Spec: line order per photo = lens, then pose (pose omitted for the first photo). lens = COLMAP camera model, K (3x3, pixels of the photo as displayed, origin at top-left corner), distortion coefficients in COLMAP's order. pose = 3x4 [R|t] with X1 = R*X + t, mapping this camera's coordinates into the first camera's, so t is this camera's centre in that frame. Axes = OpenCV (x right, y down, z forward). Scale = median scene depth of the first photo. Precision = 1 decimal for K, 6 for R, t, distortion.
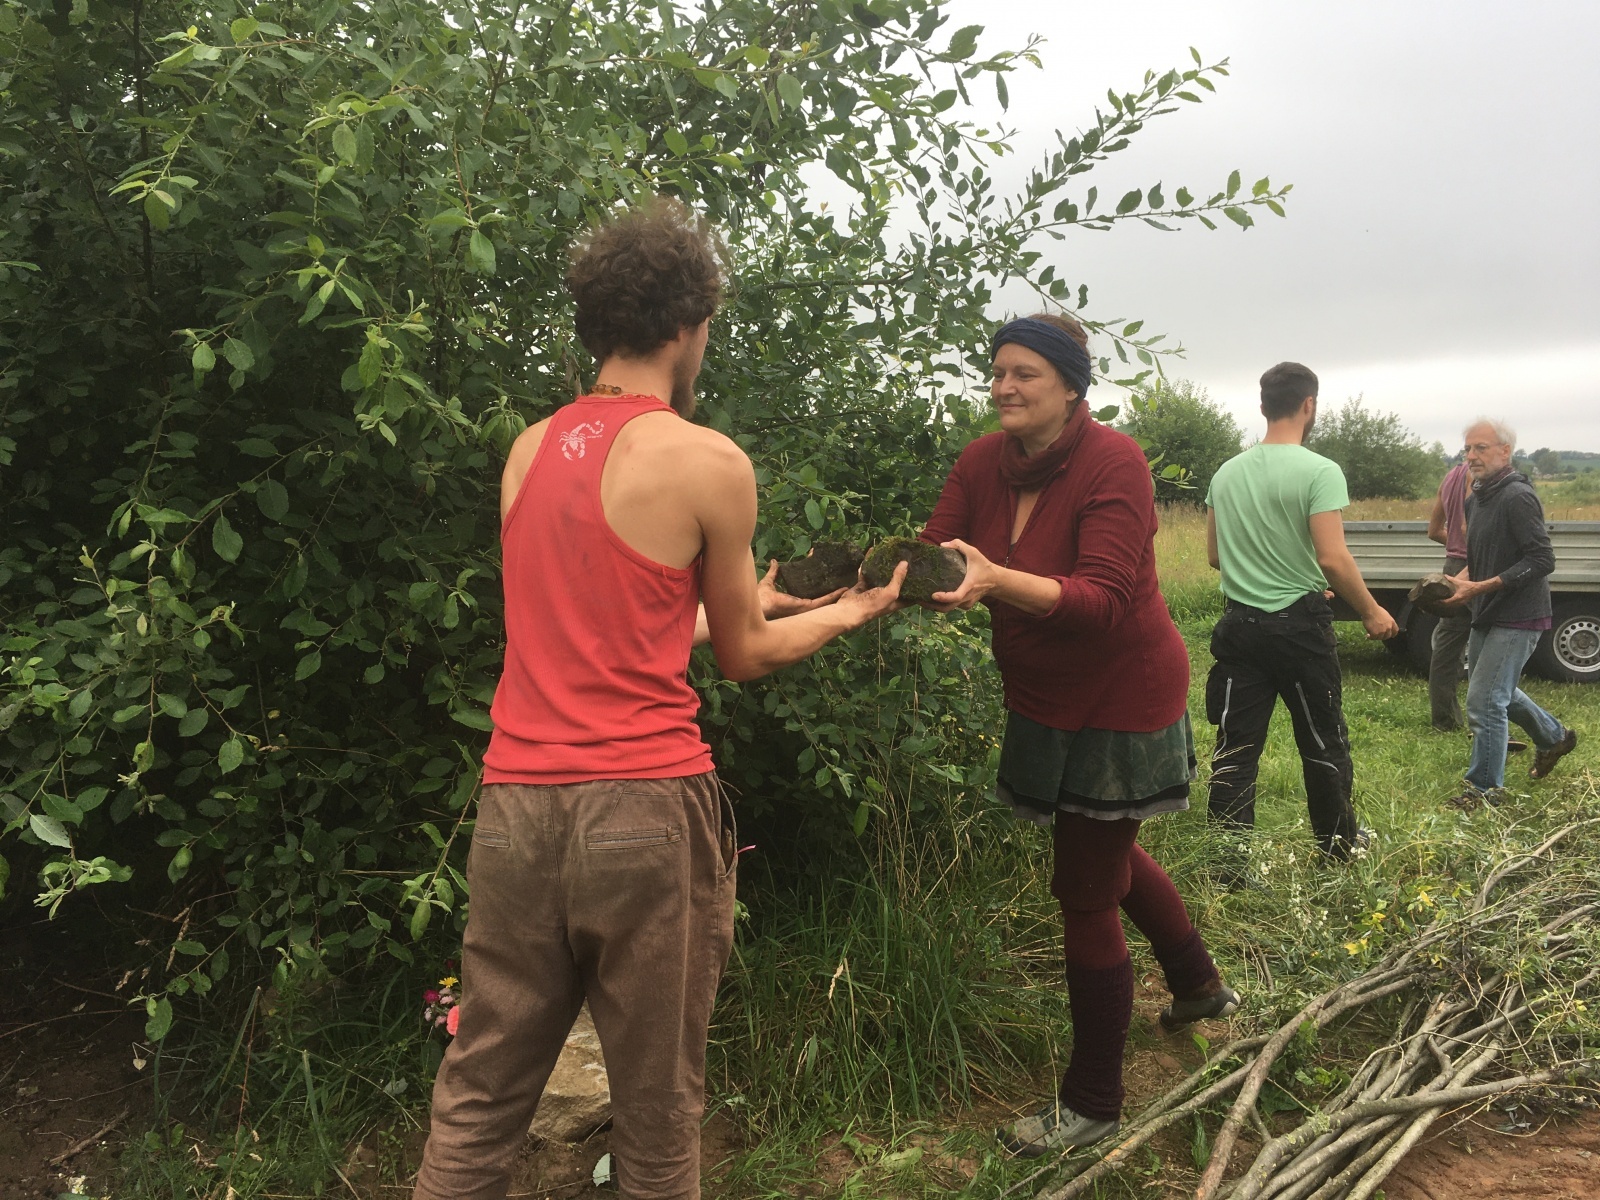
lens RADIAL K [[1387.5, 0, 799.5], [0, 1387.5, 594.7], [0, 0, 1]] dist [0.086338, -0.117755]
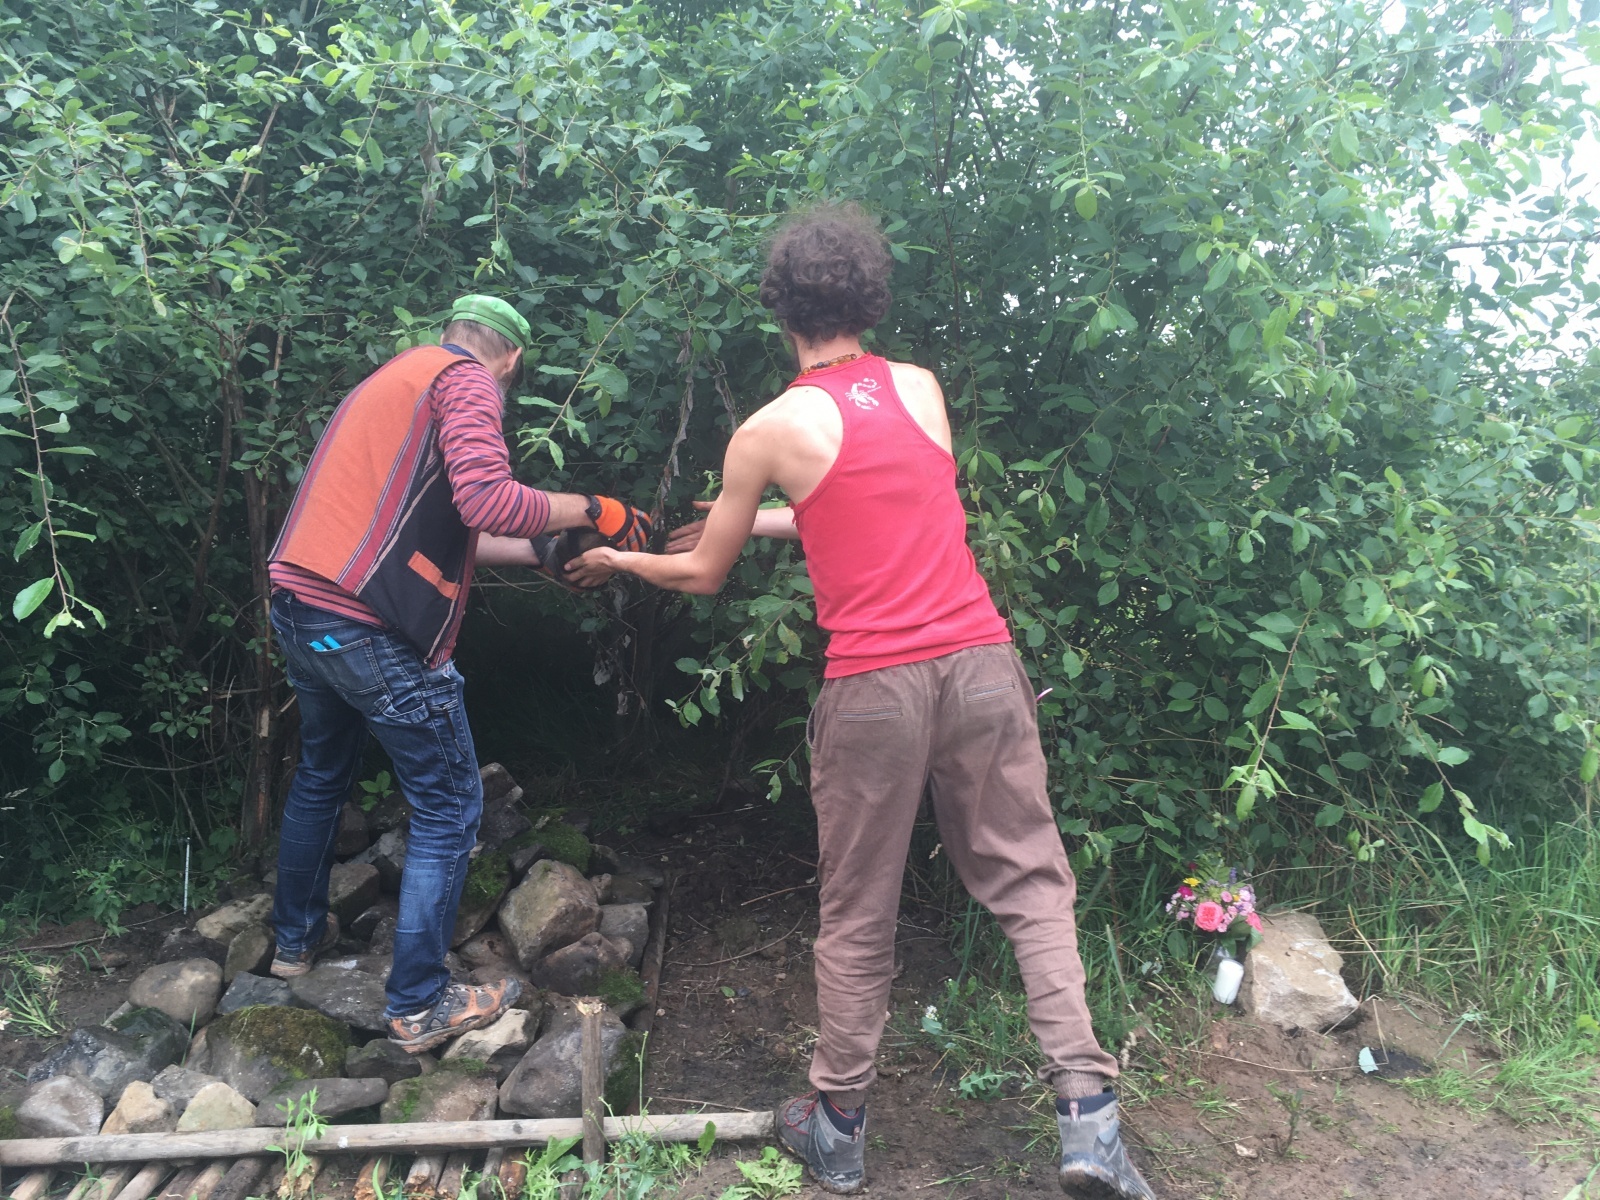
lens RADIAL K [[1387.5, 0, 804.7], [0, 1387.5, 597.5], [0, 0, 1]] dist [0.086338, -0.117755]
pose [[0.969118, 0.035598, -0.244014, -0.311433], [-0.029261, 0.999135, 0.029547, 0.028175], [0.244855, -0.021494, 0.969321, -0.168163]]
